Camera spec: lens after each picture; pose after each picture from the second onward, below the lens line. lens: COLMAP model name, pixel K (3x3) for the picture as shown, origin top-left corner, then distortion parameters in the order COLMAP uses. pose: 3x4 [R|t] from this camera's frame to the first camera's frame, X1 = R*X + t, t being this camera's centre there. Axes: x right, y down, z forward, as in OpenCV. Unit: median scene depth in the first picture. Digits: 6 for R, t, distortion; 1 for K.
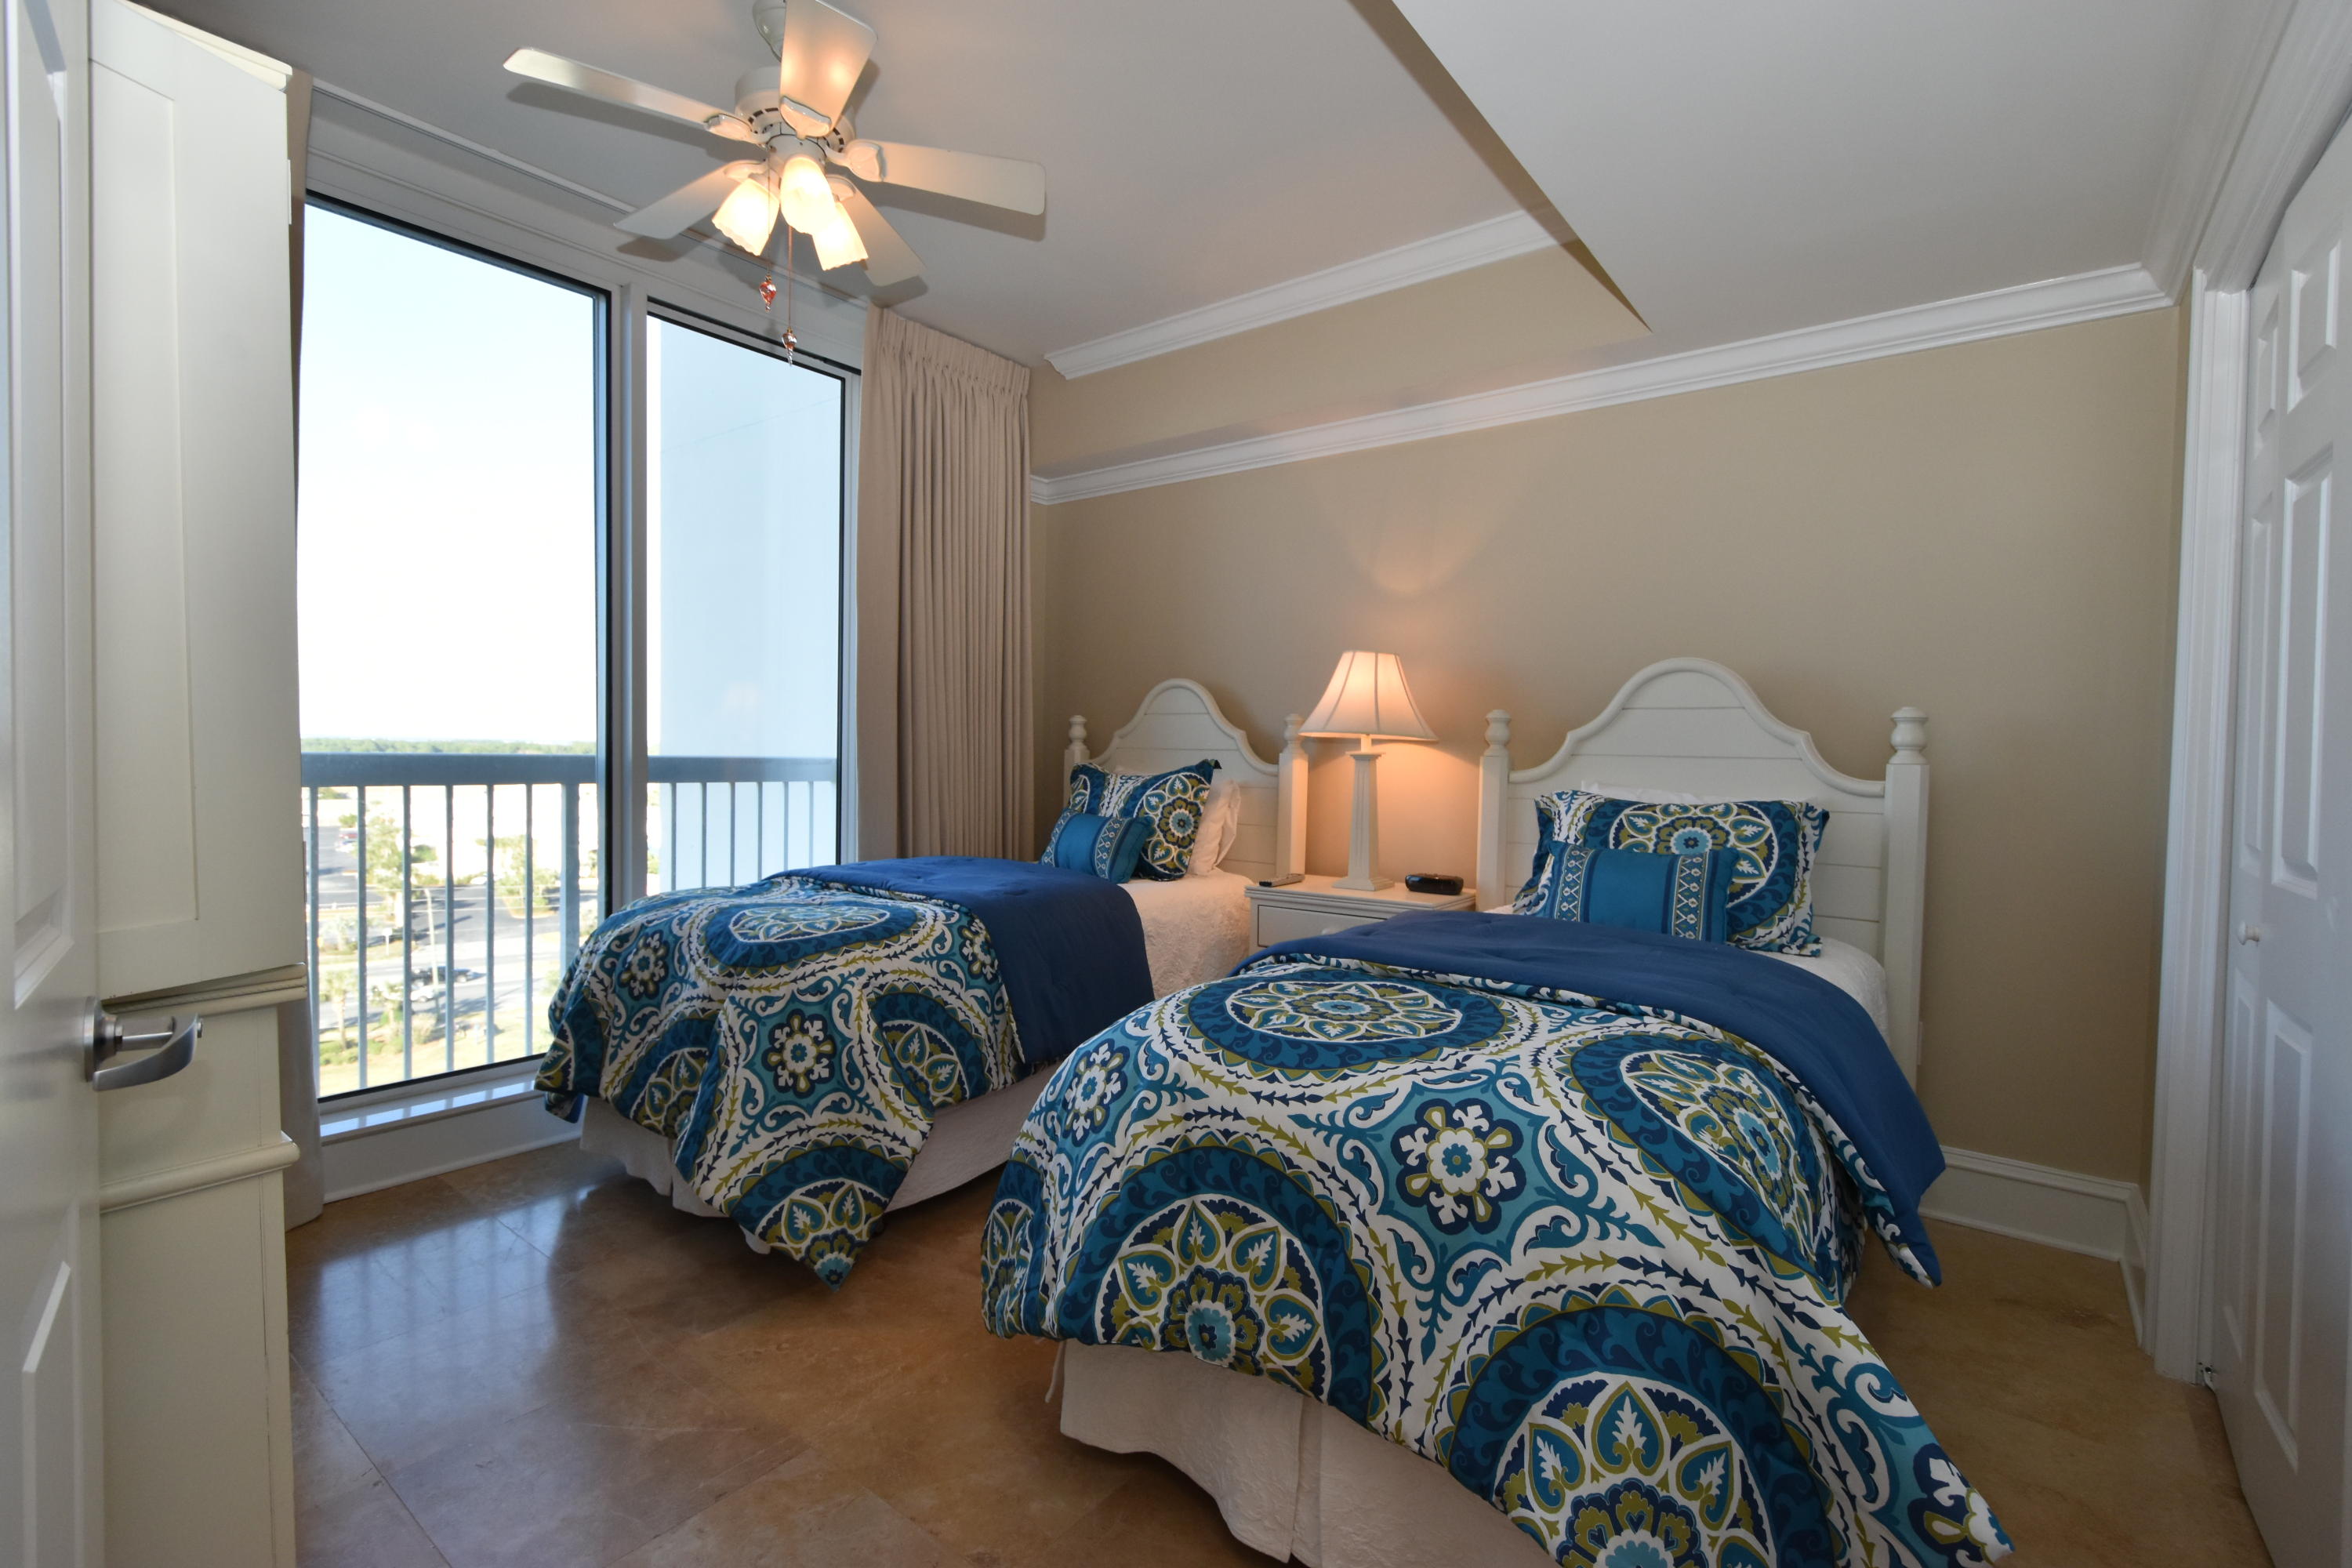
lens RADIAL K [[1034.5, 0, 1165.3], [0, 1034.5, 783.6], [0, 0, 1]] dist [0.003217, -0.003577]
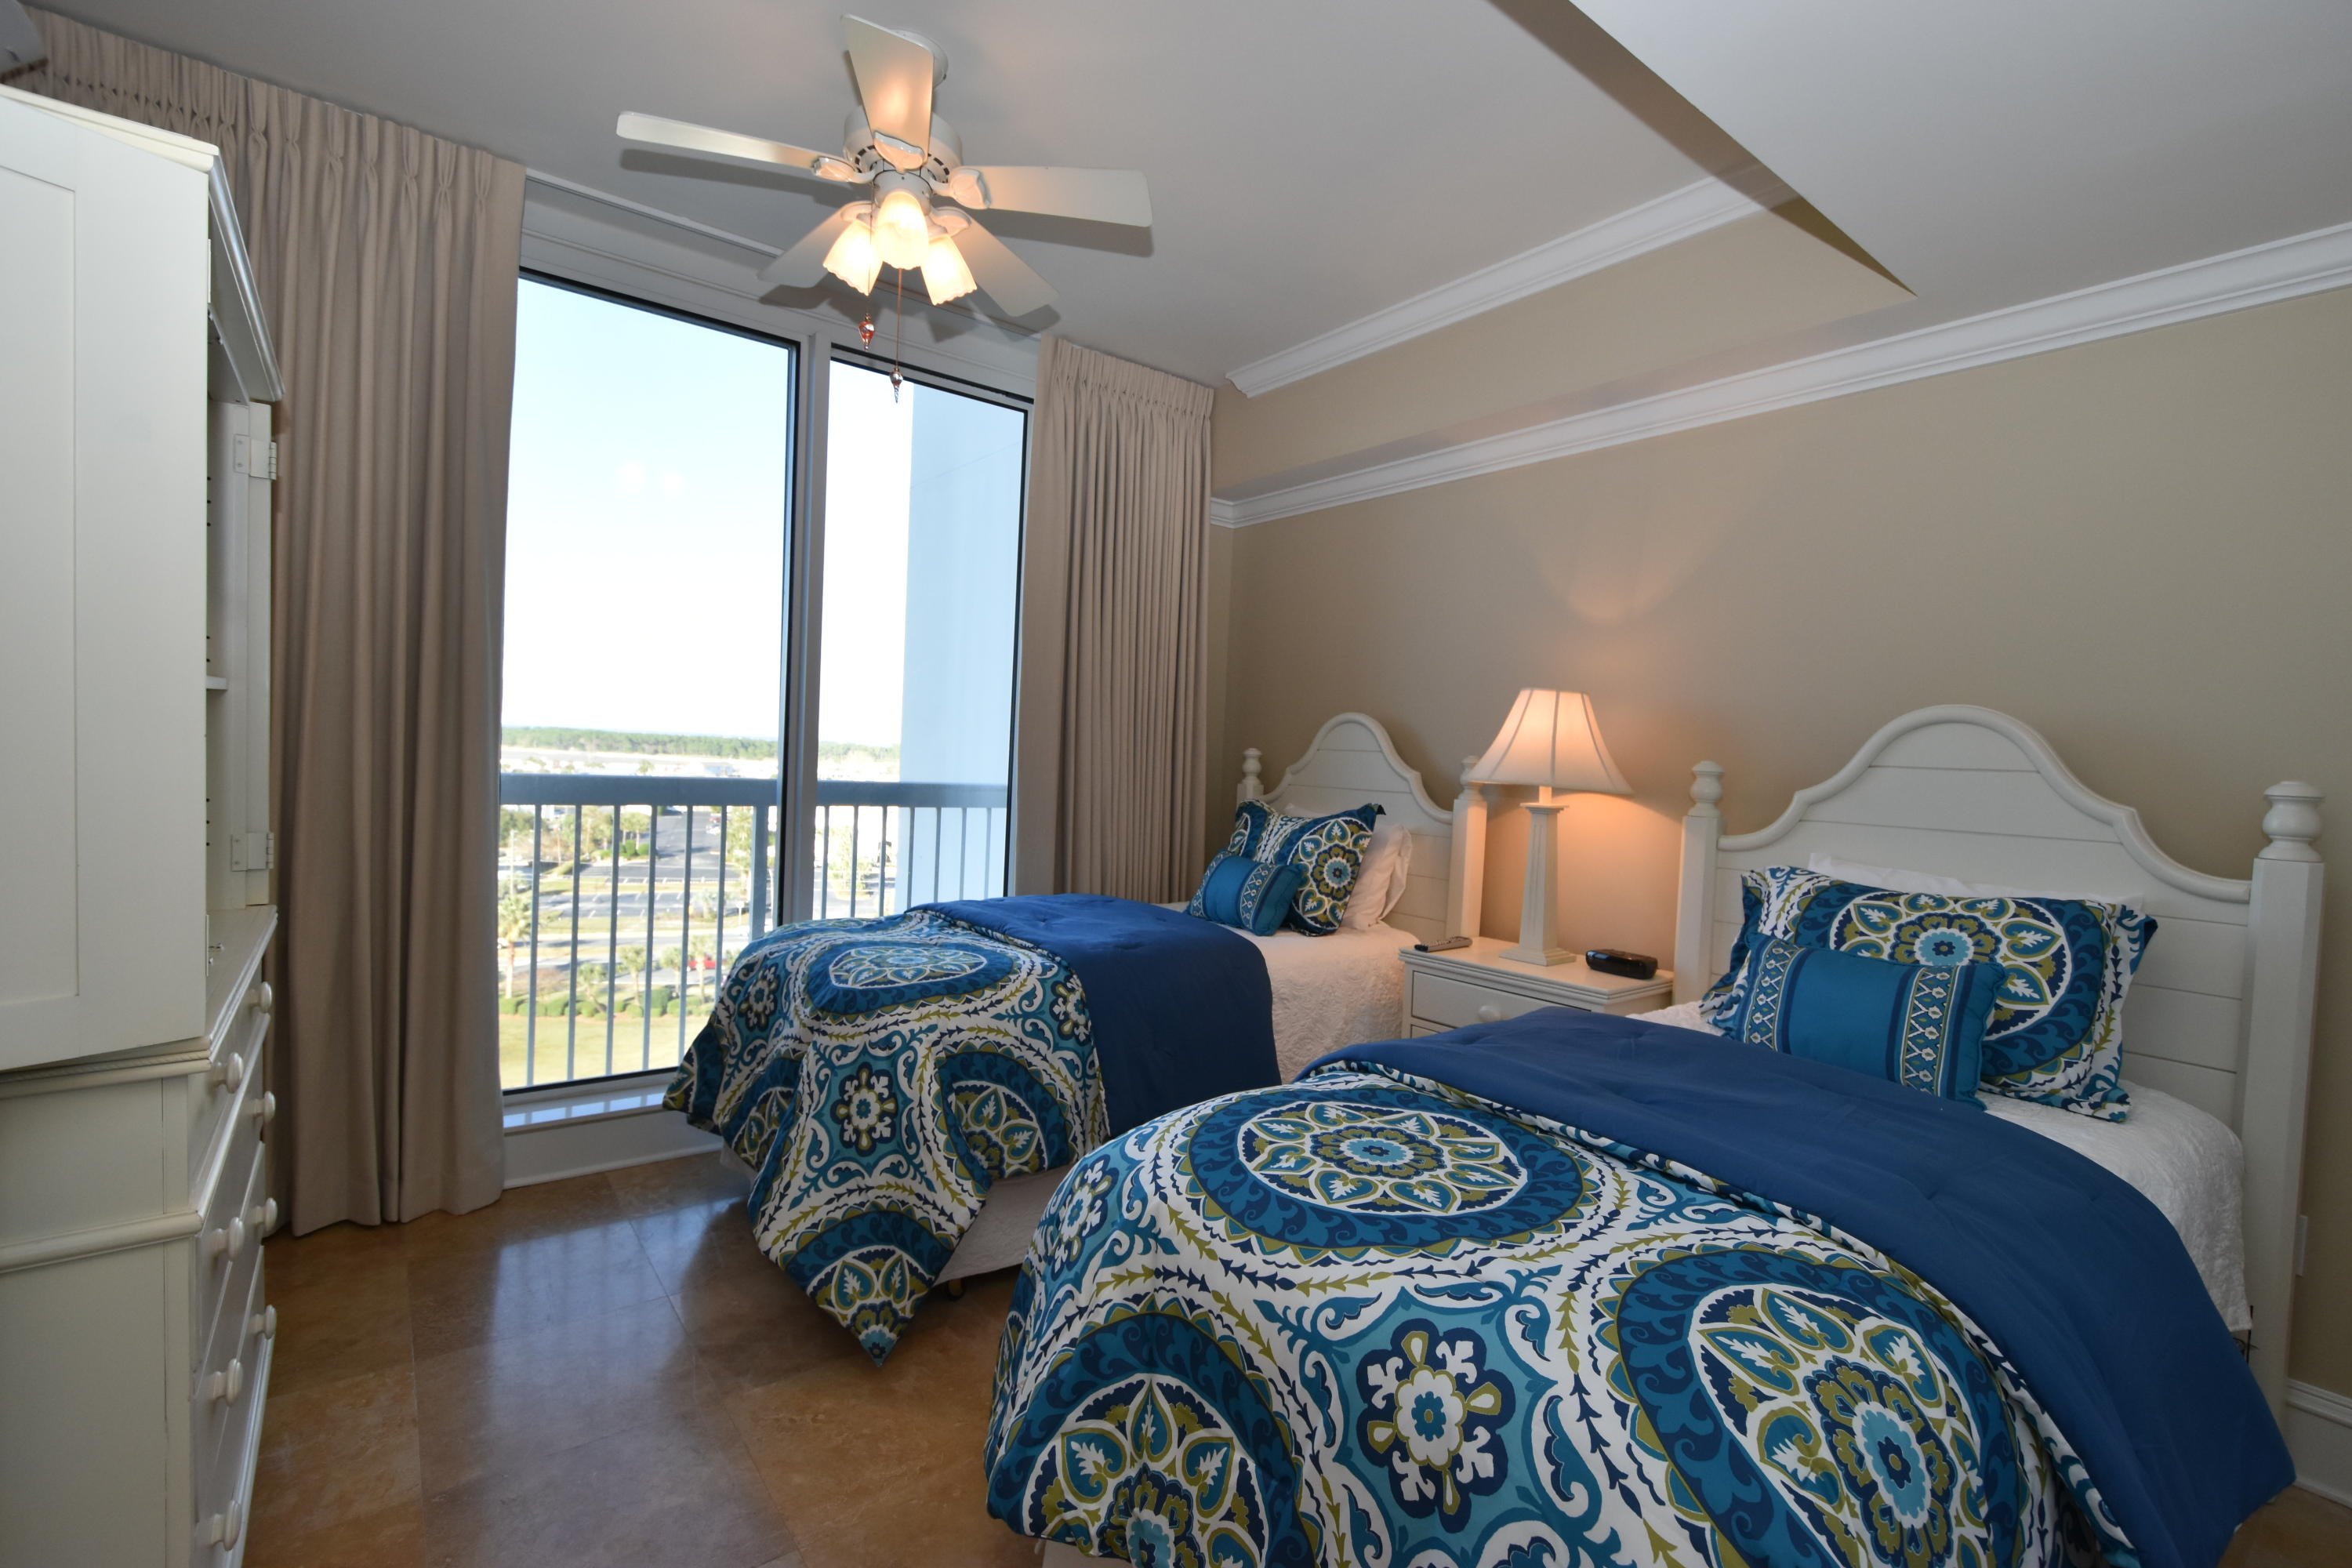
lens RADIAL K [[1034.5, 0, 1163.8], [0, 1034.5, 784.9], [0, 0, 1]] dist [0.003217, -0.003577]
pose [[0.969372, 0.030472, -0.243698, 0.140398], [-0.033538, 0.999402, -0.008440, -0.042838], [0.243295, 0.016355, 0.969814, 0.115652]]
